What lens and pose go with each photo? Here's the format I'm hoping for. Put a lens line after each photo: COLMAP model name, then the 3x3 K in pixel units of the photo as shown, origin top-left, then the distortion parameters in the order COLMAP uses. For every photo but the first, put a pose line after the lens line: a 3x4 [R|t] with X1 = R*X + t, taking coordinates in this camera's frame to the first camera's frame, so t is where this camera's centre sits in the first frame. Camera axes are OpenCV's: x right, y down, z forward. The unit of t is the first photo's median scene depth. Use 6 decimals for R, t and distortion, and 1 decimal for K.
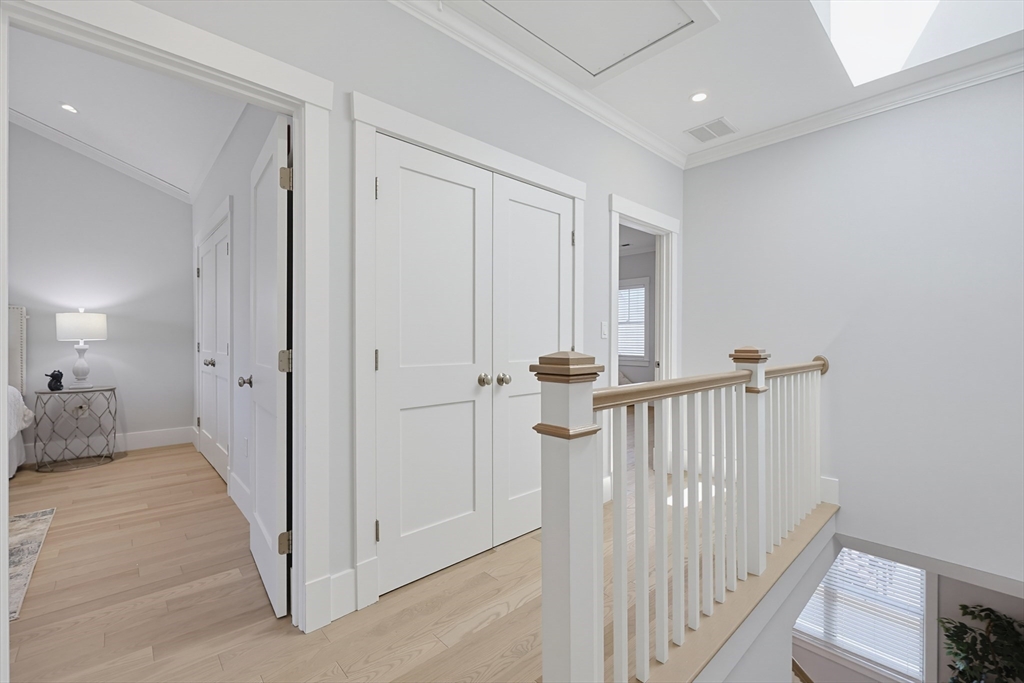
lens RADIAL K [[439.5, 0, 517.9], [0, 439.5, 340.2], [0, 0, 1]] dist [-0.002201, -0.001586]
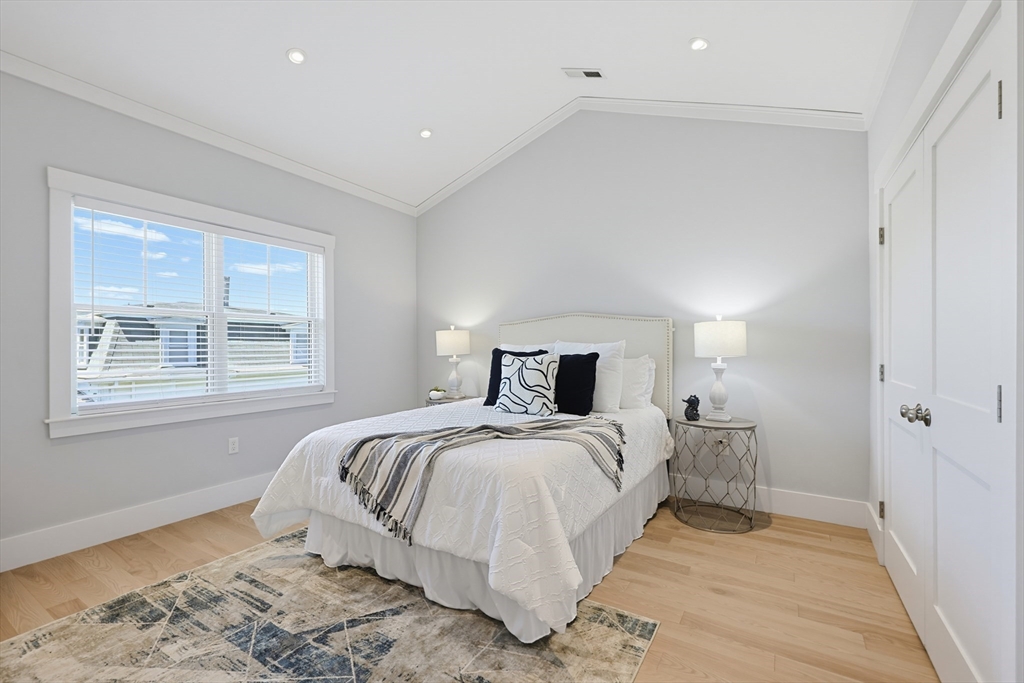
lens RADIAL K [[439.5, 0, 517.0], [0, 439.5, 346.1], [0, 0, 1]] dist [-0.002201, -0.001586]
pose [[0.277340, 0.000652, -0.960772, -0.361739], [-0.002739, 0.999996, -0.000111, -0.018495], [0.960768, 0.002662, 0.277341, 0.452863]]
